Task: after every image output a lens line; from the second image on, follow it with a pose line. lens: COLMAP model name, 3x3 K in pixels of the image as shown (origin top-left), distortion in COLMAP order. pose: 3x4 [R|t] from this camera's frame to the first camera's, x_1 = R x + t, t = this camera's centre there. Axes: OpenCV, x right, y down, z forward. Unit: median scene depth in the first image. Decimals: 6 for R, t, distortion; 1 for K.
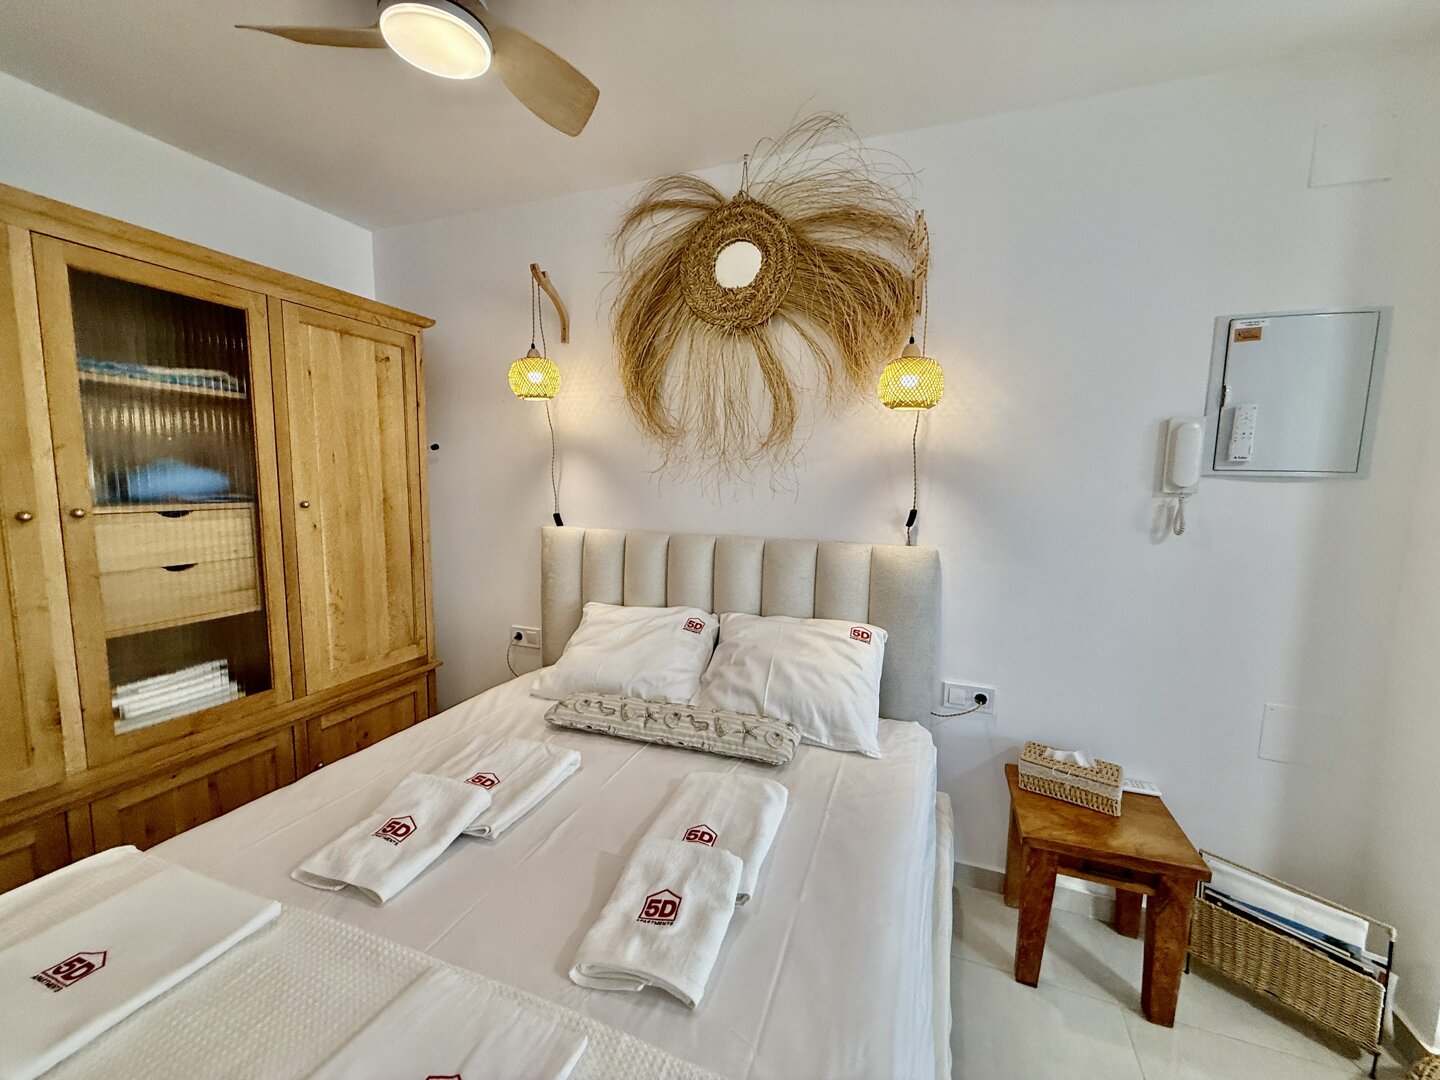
lens RADIAL K [[570.5, 0, 717.9], [0, 570.5, 538.7], [0, 0, 1]] dist [-0.000441, 0.000359]
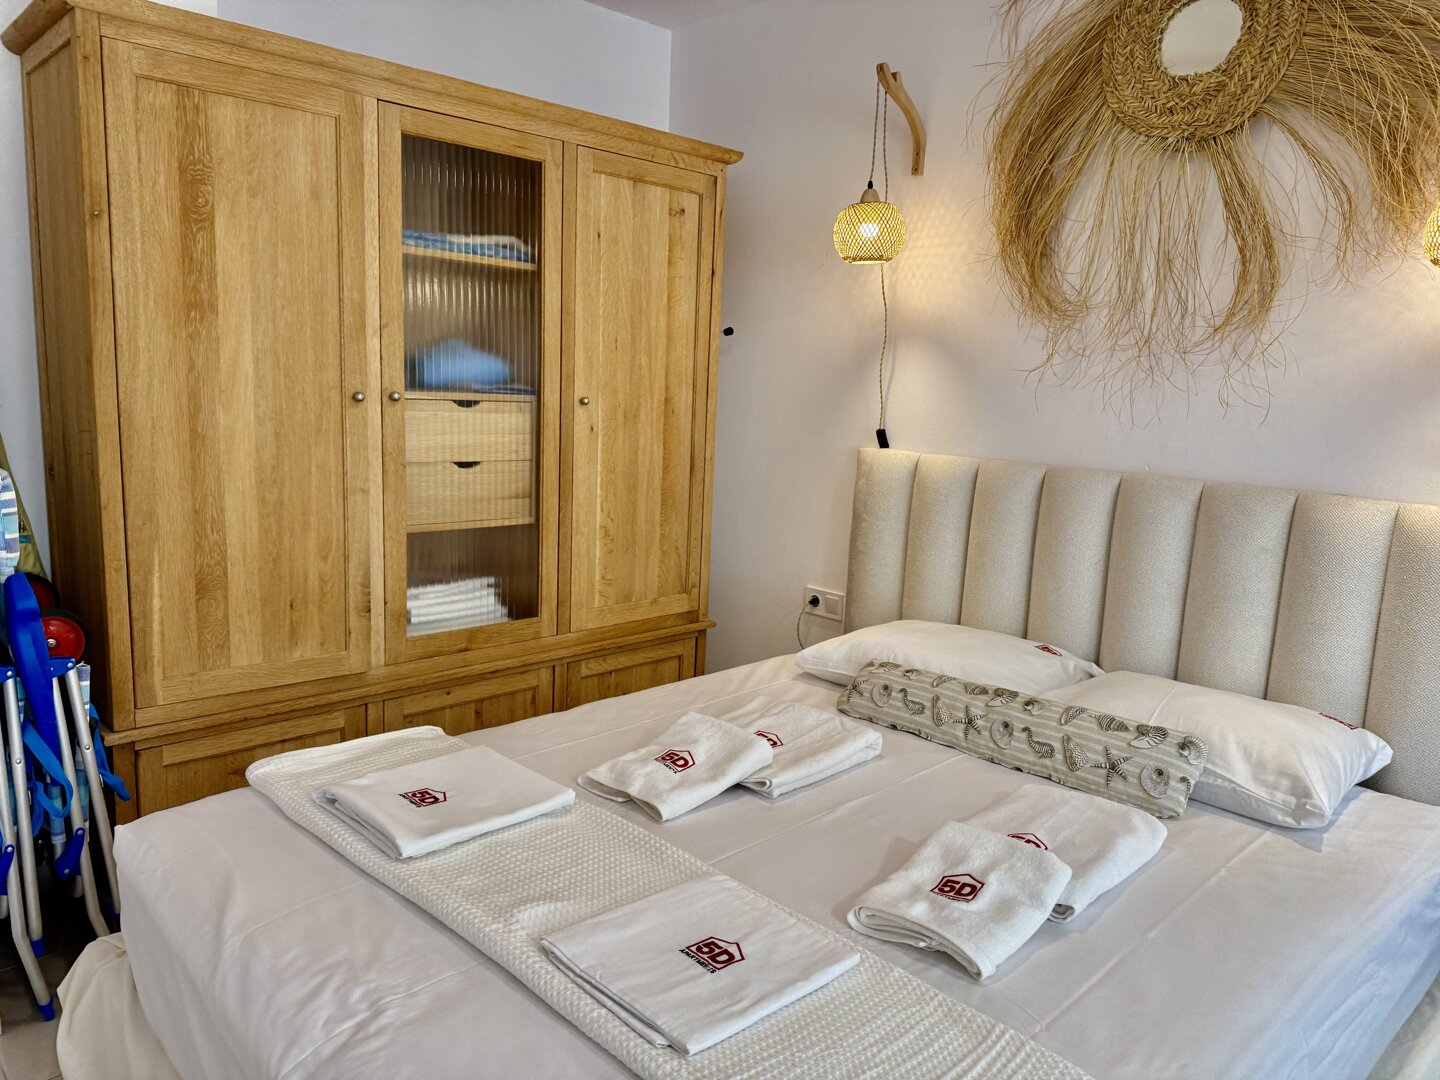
lens RADIAL K [[1014.6, 0, 731.7], [0, 1014.6, 546.5], [0, 0, 1]] dist [0.062403, -0.087141]
pose [[0.908346, 0.095169, -0.407246, 0.083422], [-0.075489, 0.995080, 0.064163, 0.040377], [0.411349, -0.027540, 0.911062, -0.251698]]
